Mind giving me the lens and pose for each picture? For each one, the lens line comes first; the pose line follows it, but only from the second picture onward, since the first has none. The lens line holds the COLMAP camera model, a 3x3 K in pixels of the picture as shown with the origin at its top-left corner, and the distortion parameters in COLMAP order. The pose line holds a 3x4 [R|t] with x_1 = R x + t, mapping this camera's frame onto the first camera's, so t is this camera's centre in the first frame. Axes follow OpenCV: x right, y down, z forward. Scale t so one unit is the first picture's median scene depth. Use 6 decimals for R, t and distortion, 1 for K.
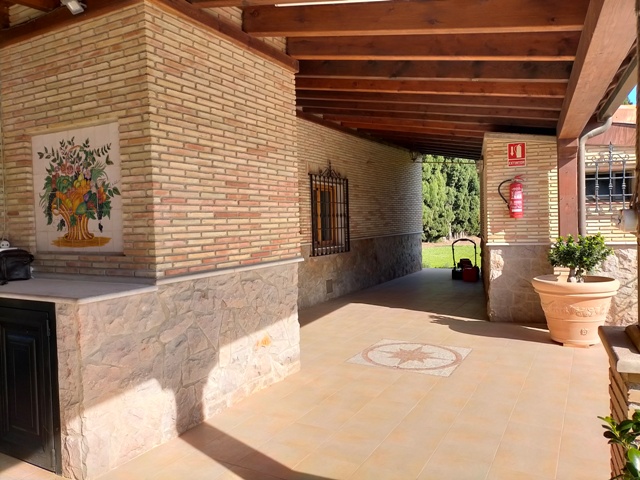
lens RADIAL K [[500.5, 0, 320.0], [0, 500.5, 240.0], [0, 0, 1]] dist [0.006323, -0.000463]
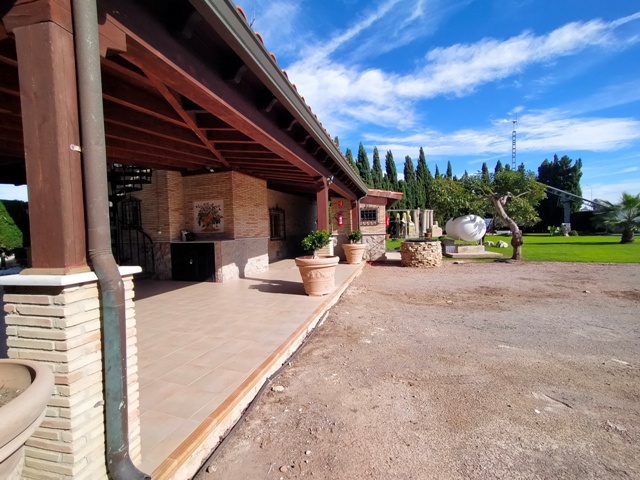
lens RADIAL K [[296.7, 0, 322.2], [0, 296.7, 242.3], [0, 0, 1]] dist [0.001580, 0.000780]
pose [[0.985859, -0.008531, 0.167362, -0.022748], [0.008668, 0.999962, -0.000084, 0.095616], [-0.167355, 0.001534, 0.985896, -1.262043]]
